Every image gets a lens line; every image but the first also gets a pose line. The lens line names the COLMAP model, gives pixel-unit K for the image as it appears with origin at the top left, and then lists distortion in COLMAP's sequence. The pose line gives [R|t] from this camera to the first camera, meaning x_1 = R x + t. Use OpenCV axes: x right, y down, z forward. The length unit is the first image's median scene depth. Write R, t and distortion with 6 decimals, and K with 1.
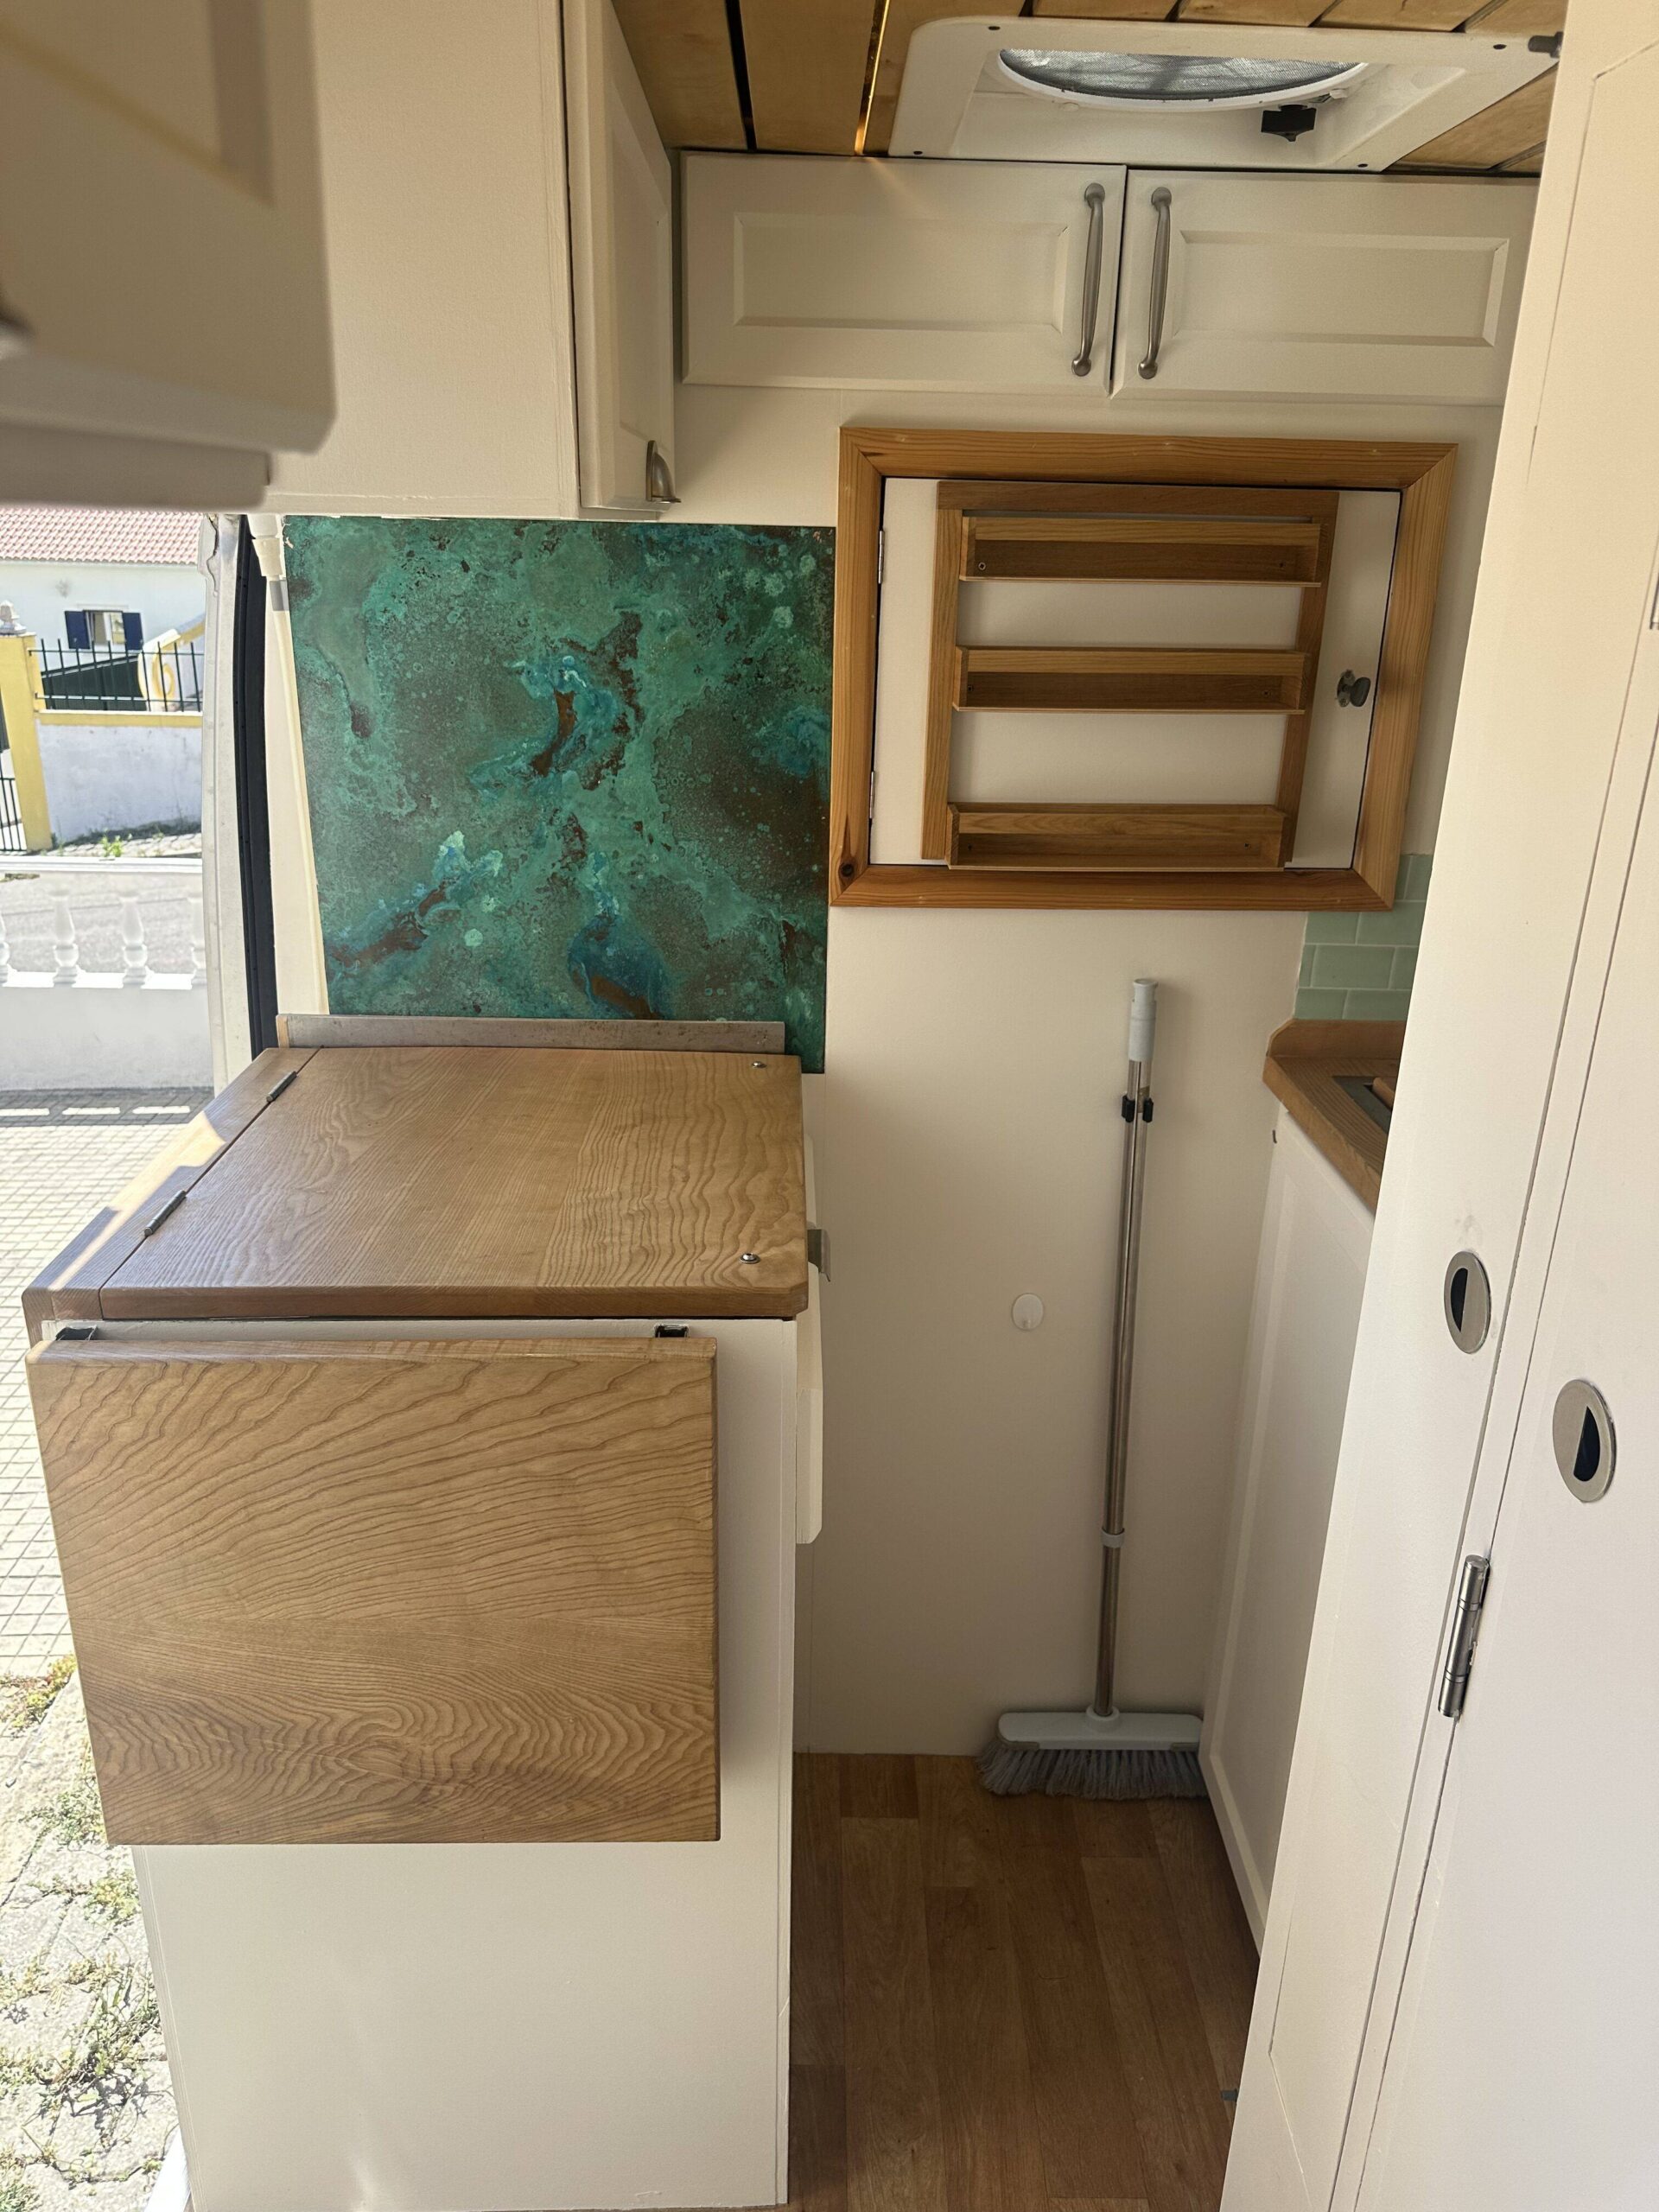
lens RADIAL K [[1537.4, 0, 834.3], [0, 1537.4, 1112.1], [0, 0, 1]] dist [0.181060, -0.336217]
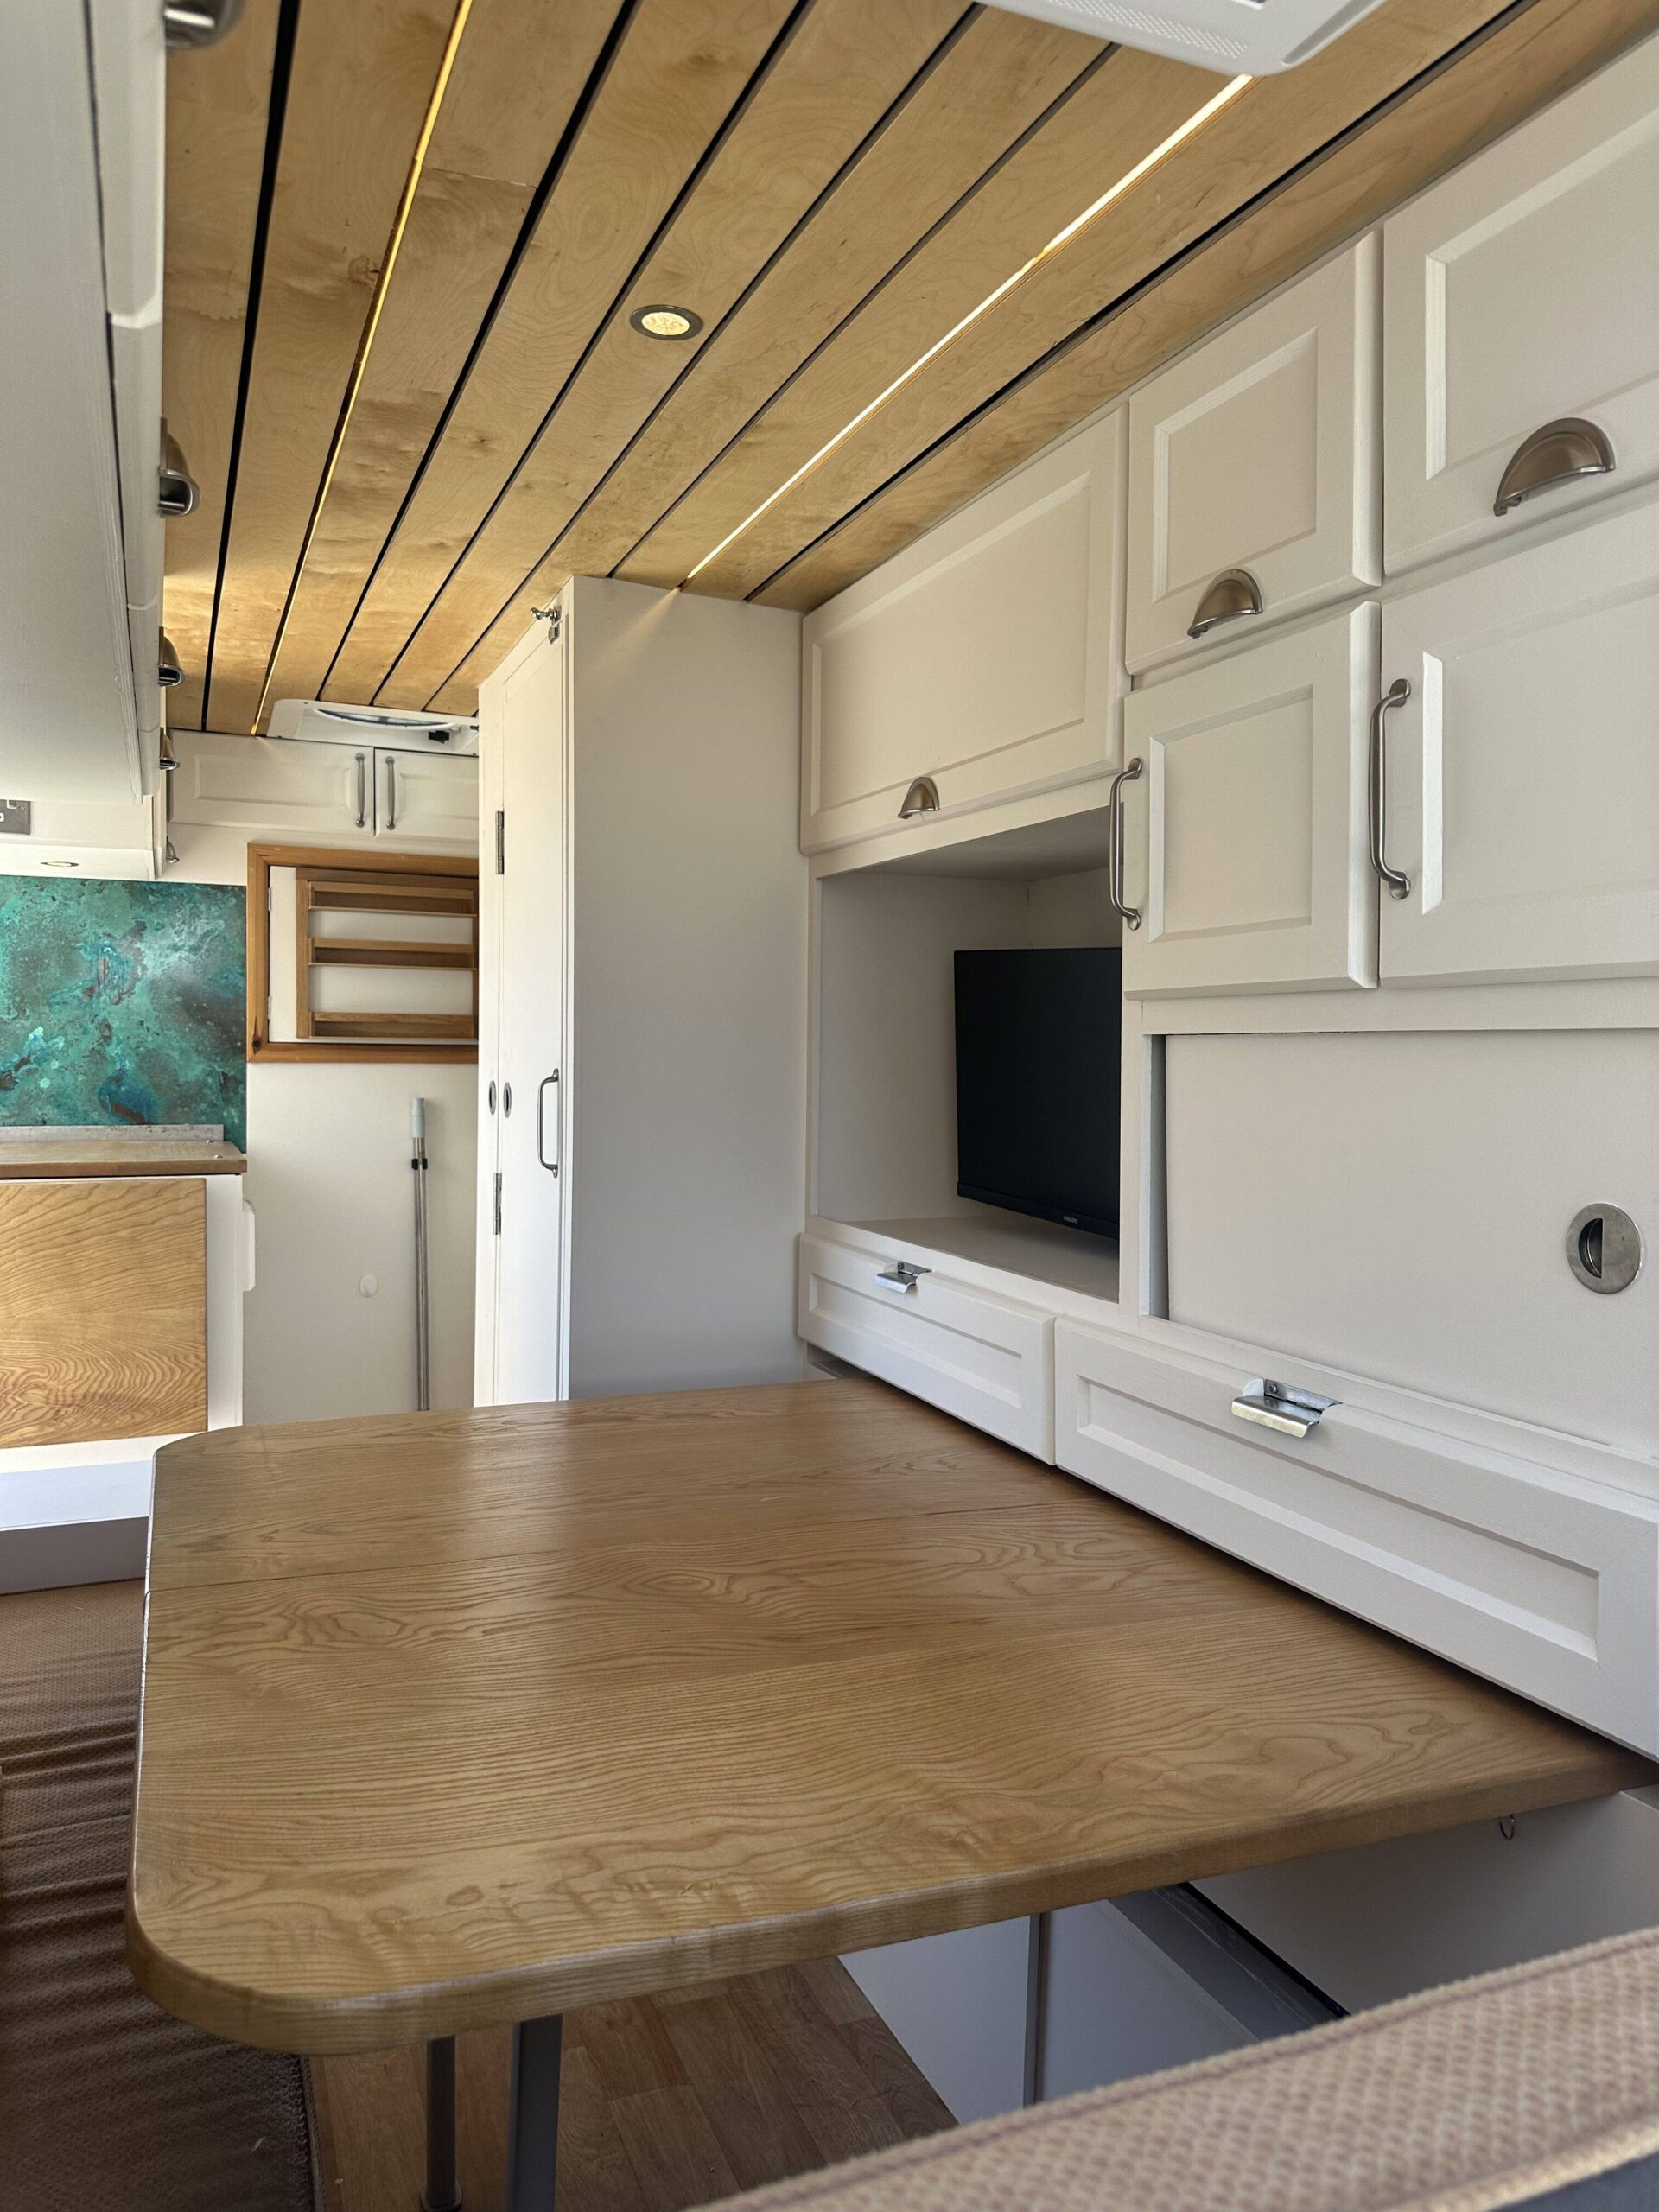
lens RADIAL K [[1553.8, 0, 834.7], [0, 1553.8, 1091.0], [0, 0, 1]] dist [0.135617, -0.285429]
pose [[0.929990, -0.021083, 0.366979, -0.045200], [0.135115, 0.948069, -0.287941, 0.595112], [-0.341850, 0.317366, 0.884543, -1.048793]]
